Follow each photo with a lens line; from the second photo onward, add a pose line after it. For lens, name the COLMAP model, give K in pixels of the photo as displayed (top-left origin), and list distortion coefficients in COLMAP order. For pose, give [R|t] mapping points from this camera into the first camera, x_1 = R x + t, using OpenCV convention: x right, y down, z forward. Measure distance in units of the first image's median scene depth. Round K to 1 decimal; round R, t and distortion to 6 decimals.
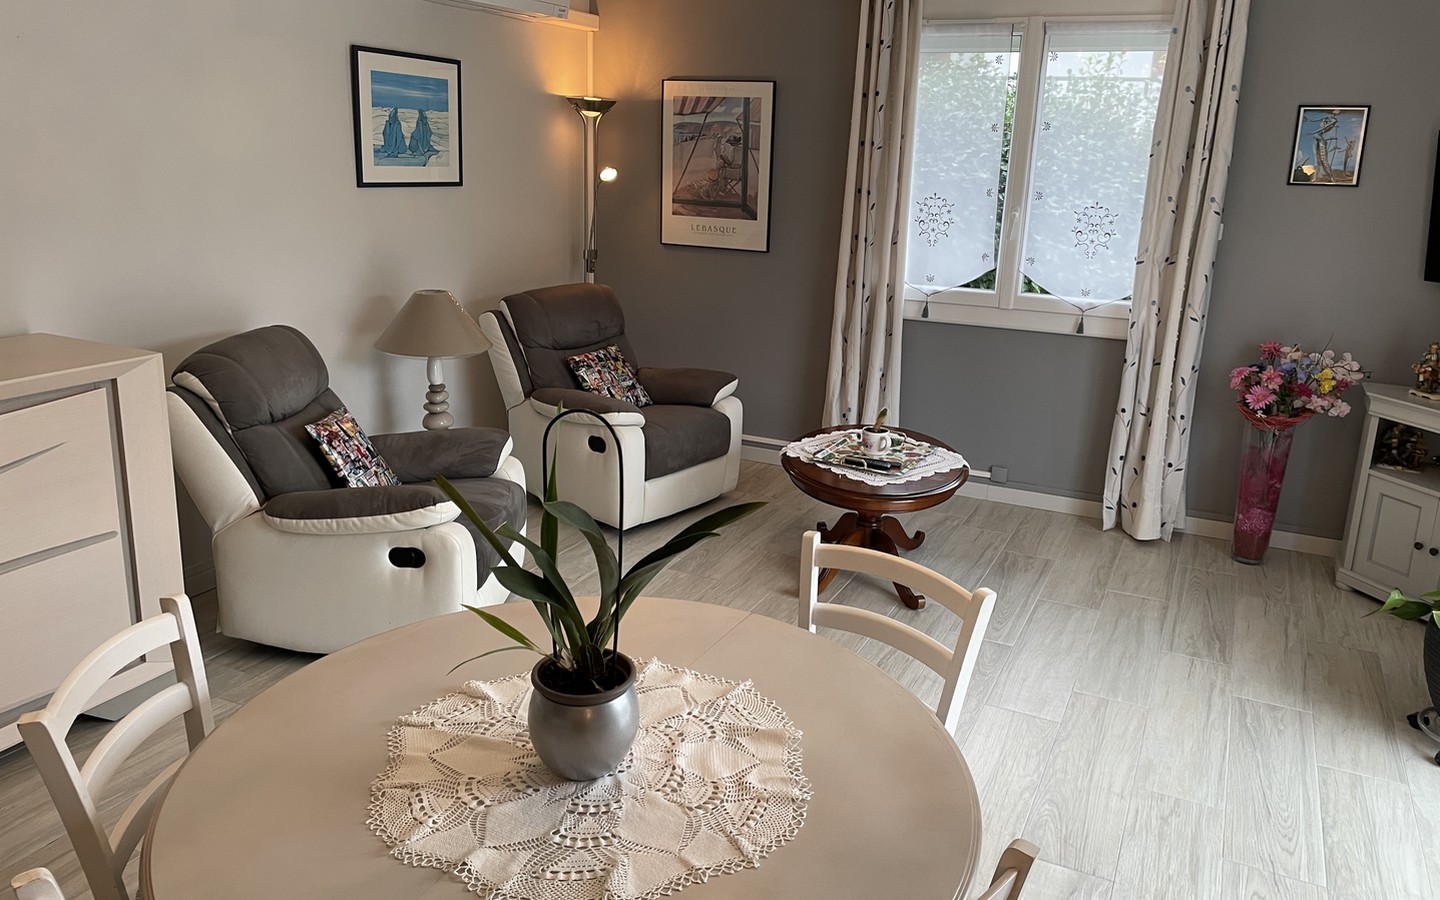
lens RADIAL K [[1075.9, 0, 715.1], [0, 1075.9, 435.2], [0, 0, 1]] dist [0.003966, -0.018996]
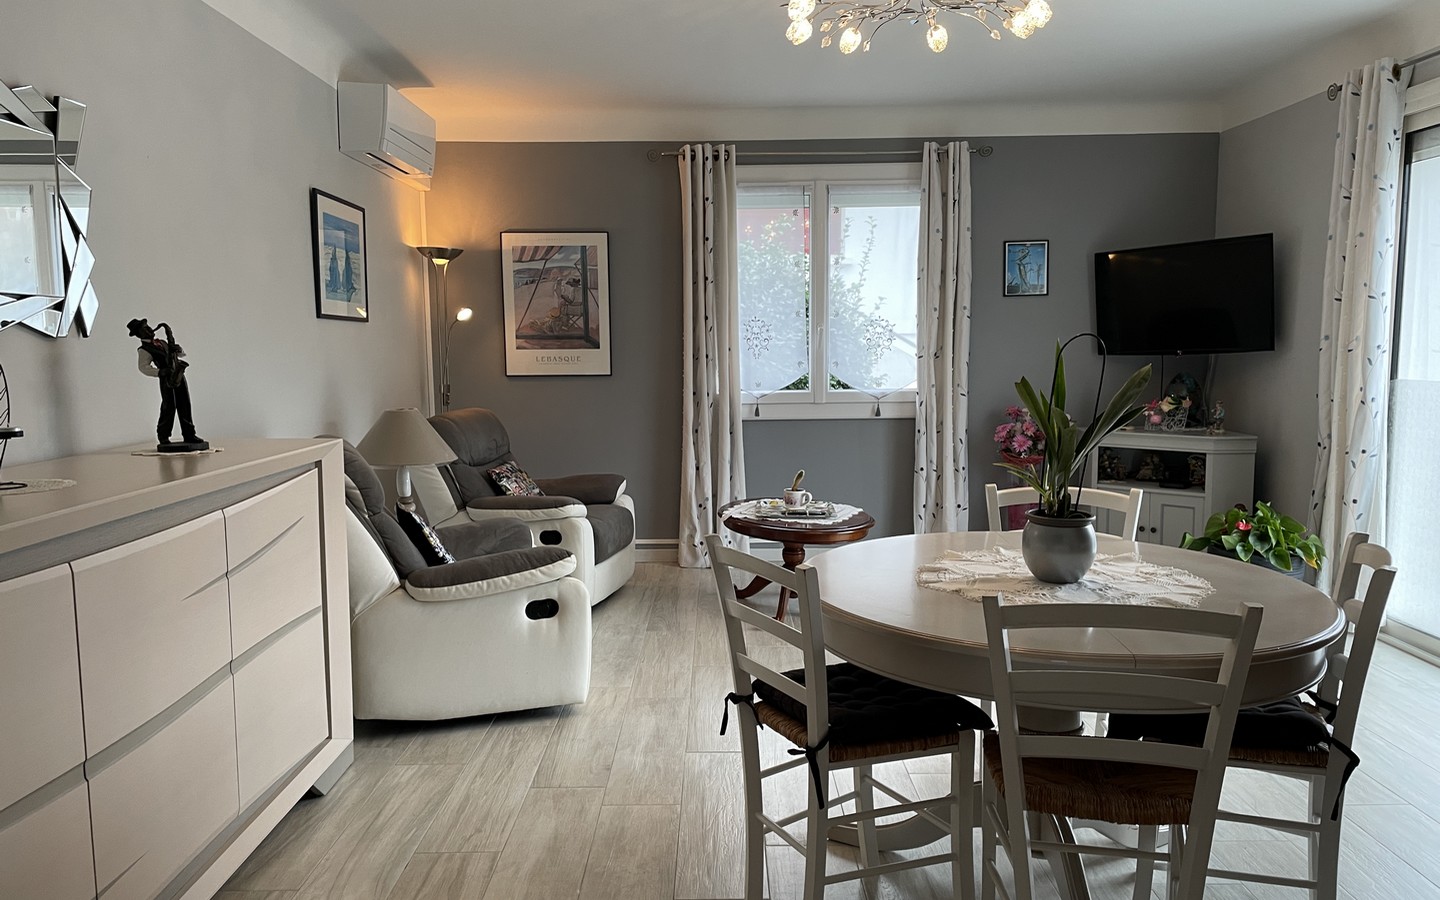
lens RADIAL K [[1075.9, 0, 725.1], [0, 1075.9, 458.8], [0, 0, 1]] dist [0.003966, -0.018996]
pose [[0.901963, -0.088112, 0.422729, -0.375894], [0.149625, 0.982085, -0.114549, 0.075935], [-0.405063, 0.166570, 0.898988, -0.078955]]
